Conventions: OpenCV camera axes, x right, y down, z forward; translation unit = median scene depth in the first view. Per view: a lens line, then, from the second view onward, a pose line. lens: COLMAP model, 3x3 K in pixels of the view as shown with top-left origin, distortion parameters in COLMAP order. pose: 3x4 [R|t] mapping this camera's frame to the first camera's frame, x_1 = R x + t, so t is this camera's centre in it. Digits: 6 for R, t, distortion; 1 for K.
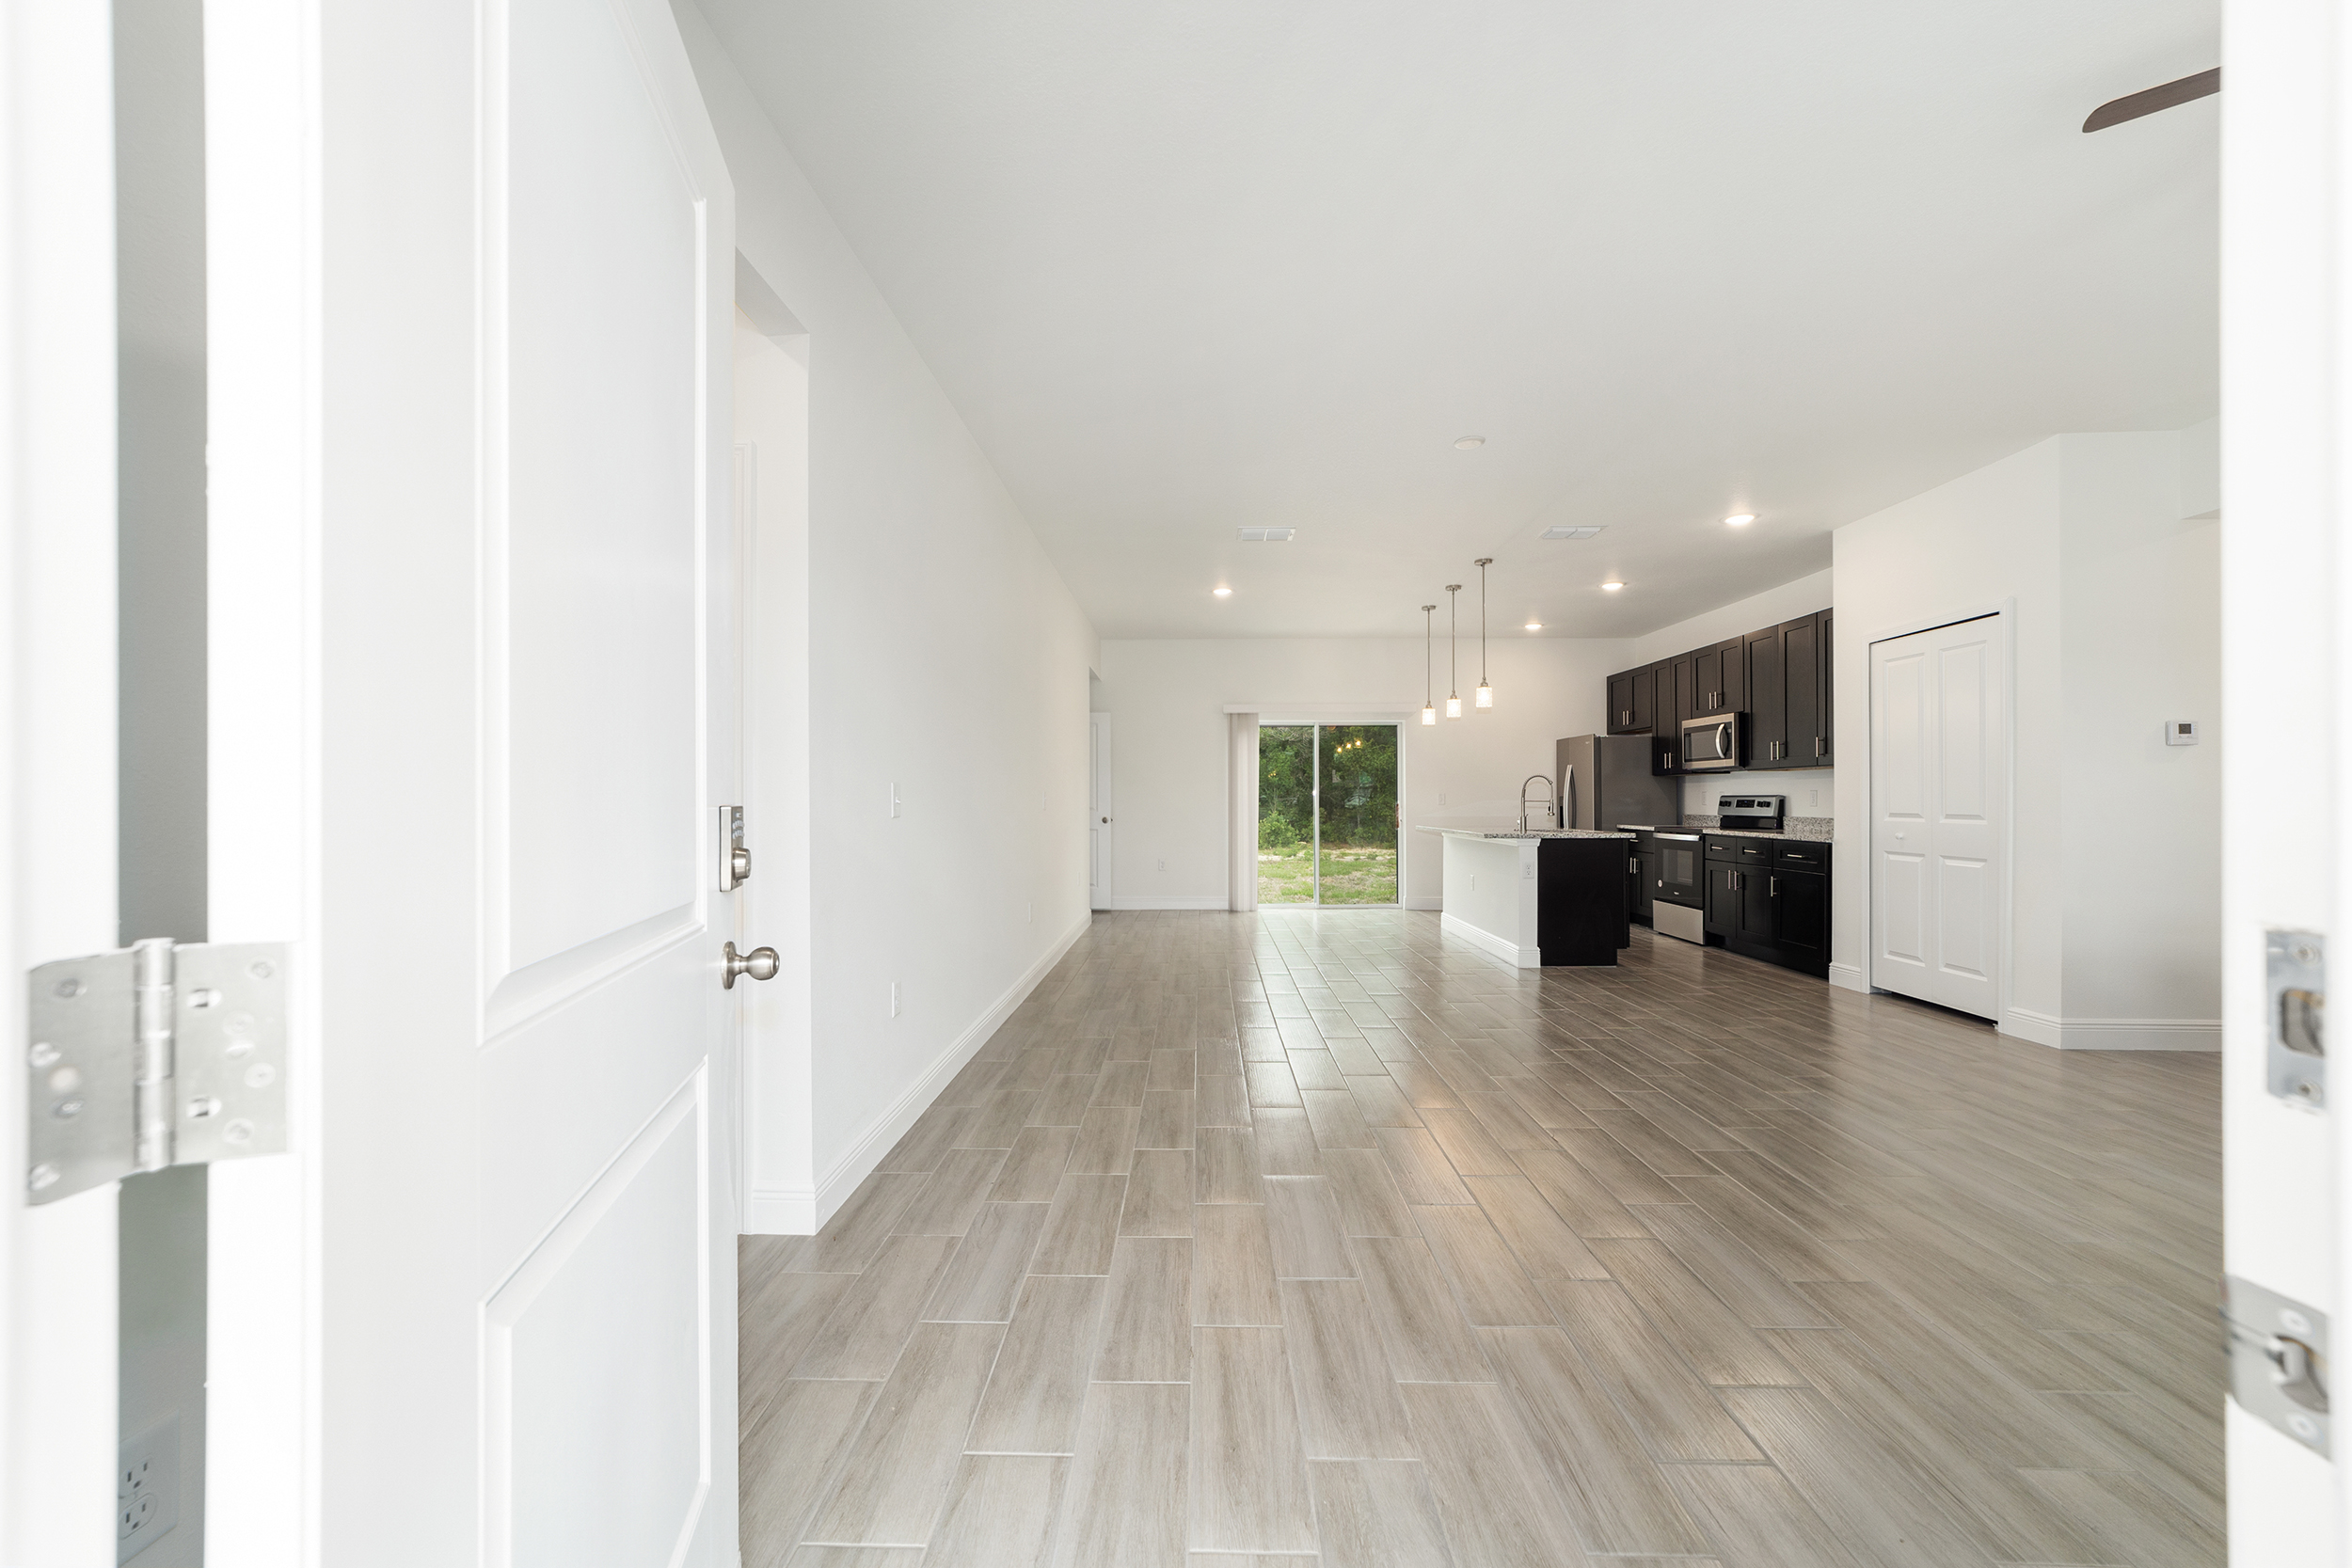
lens RADIAL K [[903.4, 0, 1179.0], [0, 903.4, 798.6], [0, 0, 1]] dist [-0.011088, 0.005832]
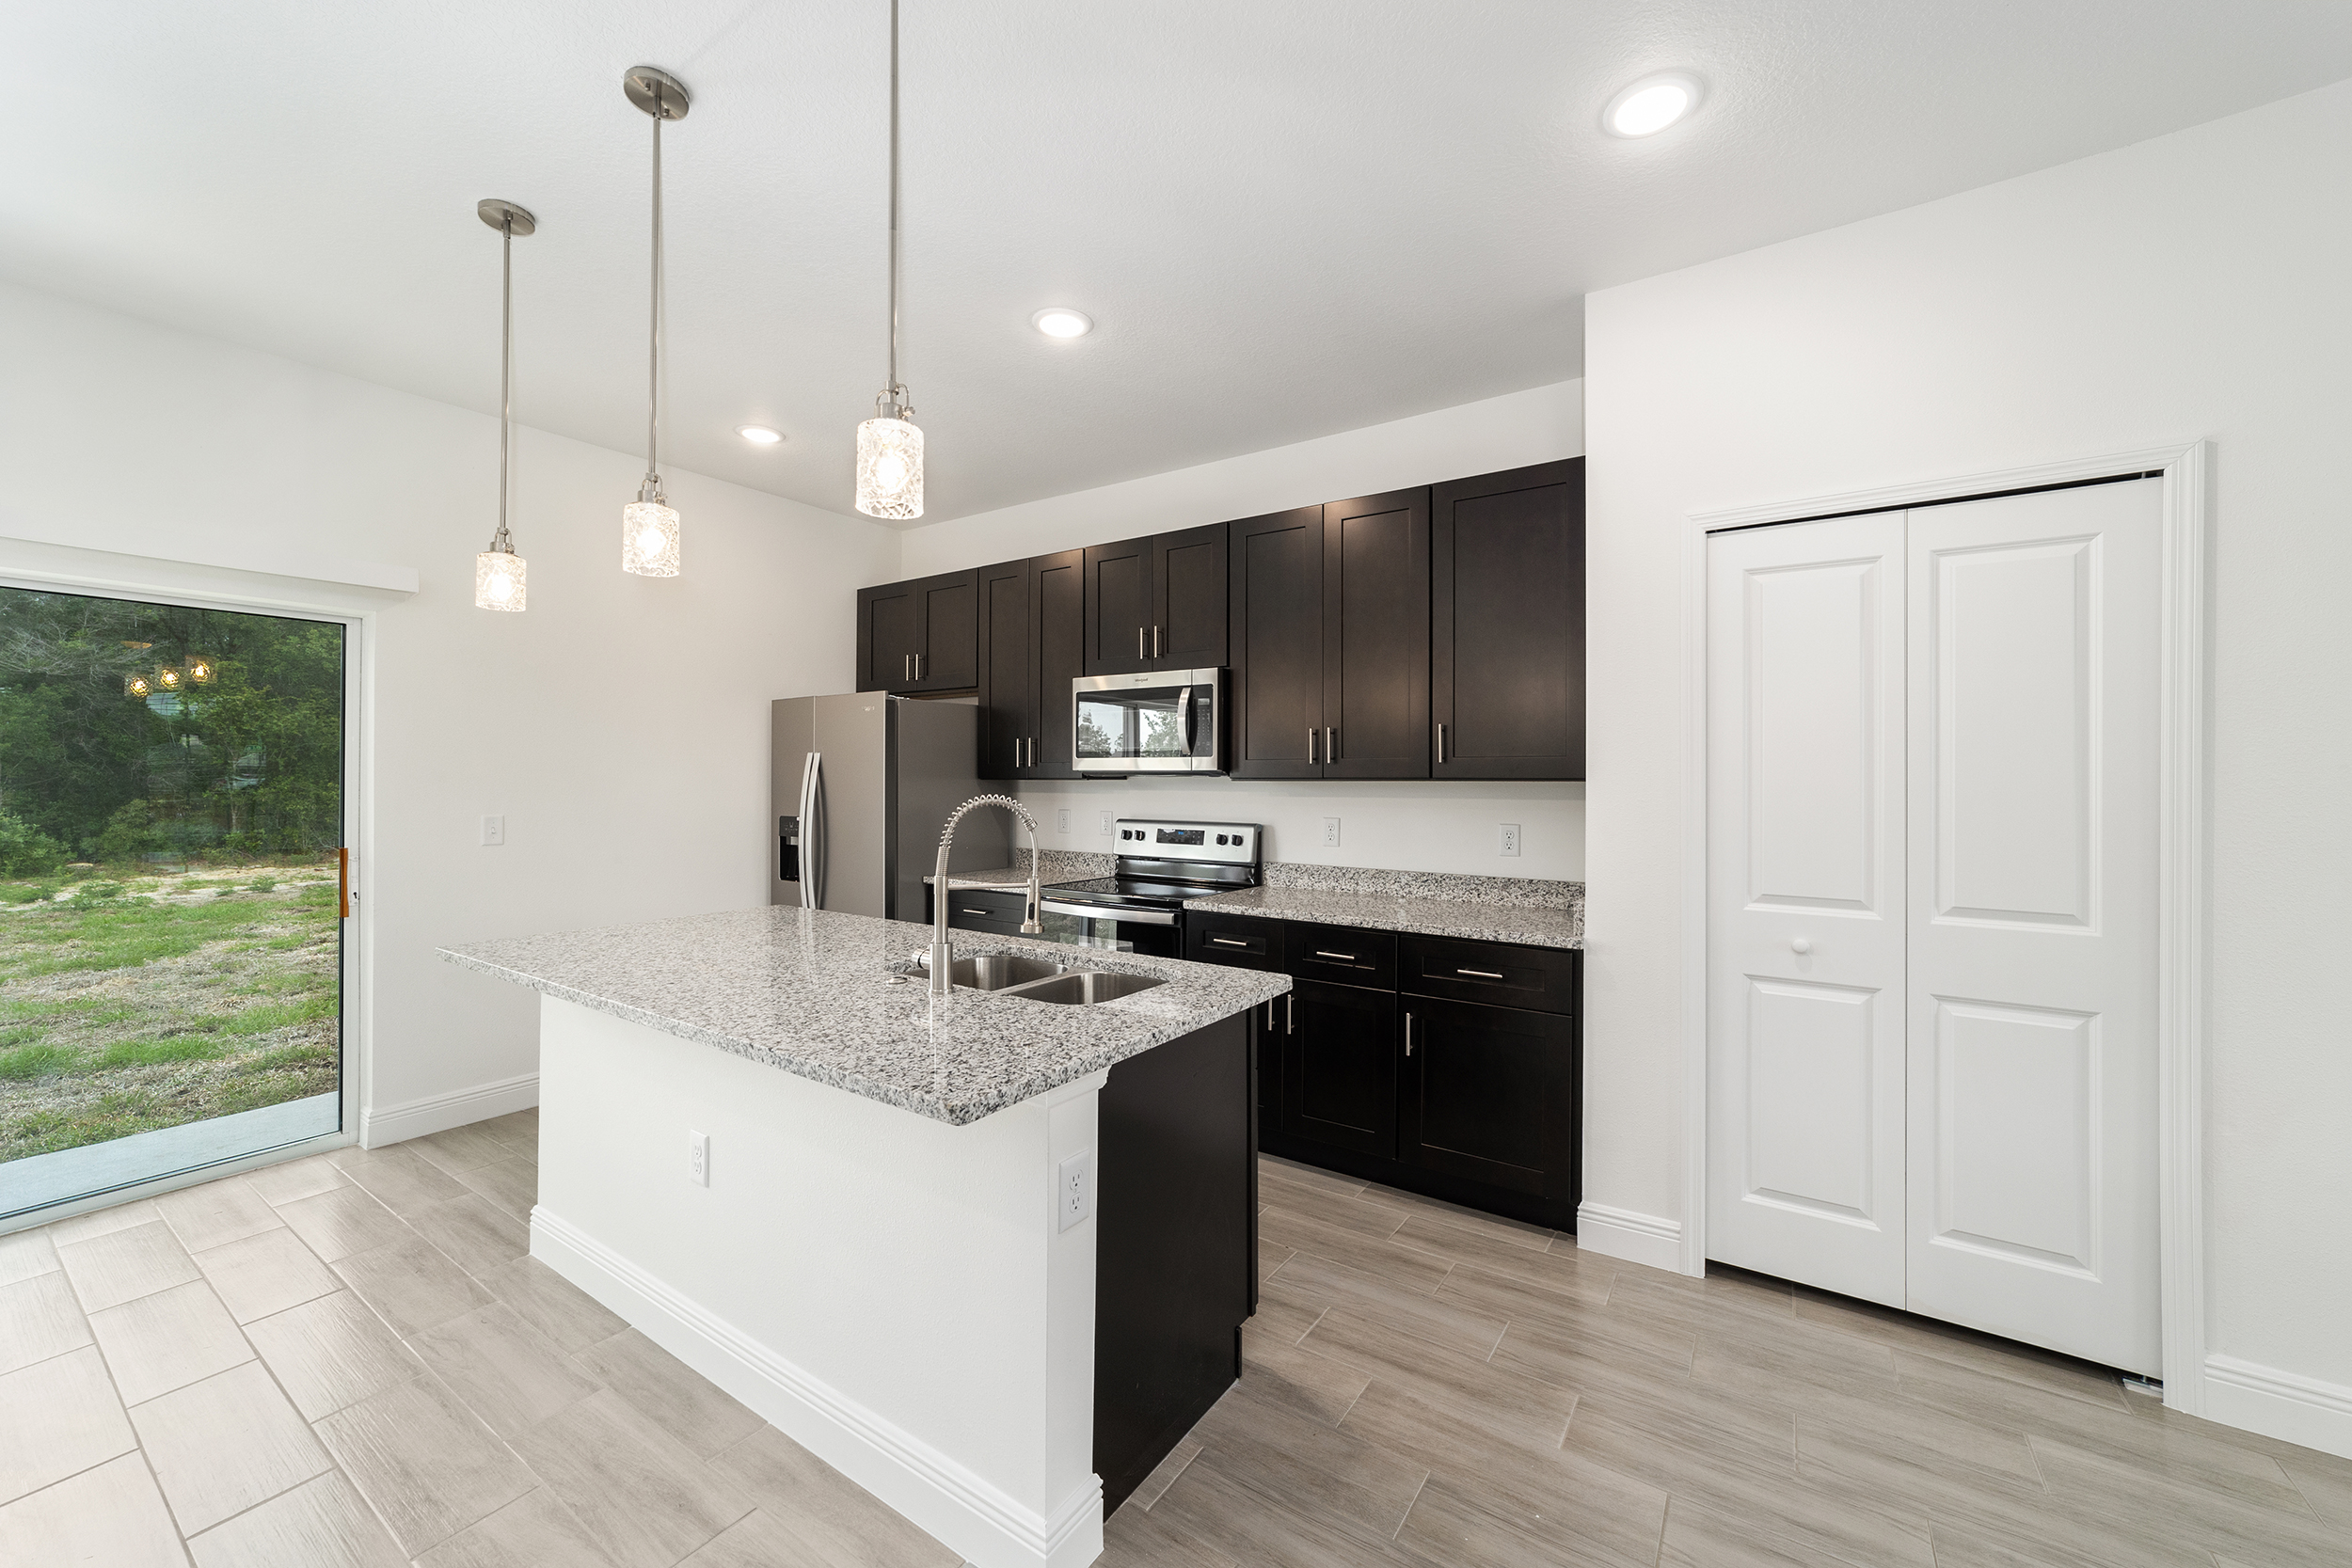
lens RADIAL K [[903.4, 0, 1175.5], [0, 903.4, 773.7], [0, 0, 1]] dist [-0.011088, 0.005832]
pose [[0.540285, 0.009255, 0.841431, 0.174514], [-0.006965, 0.999954, -0.006527, -0.031868], [-0.841454, -0.002334, 0.540324, 0.768946]]
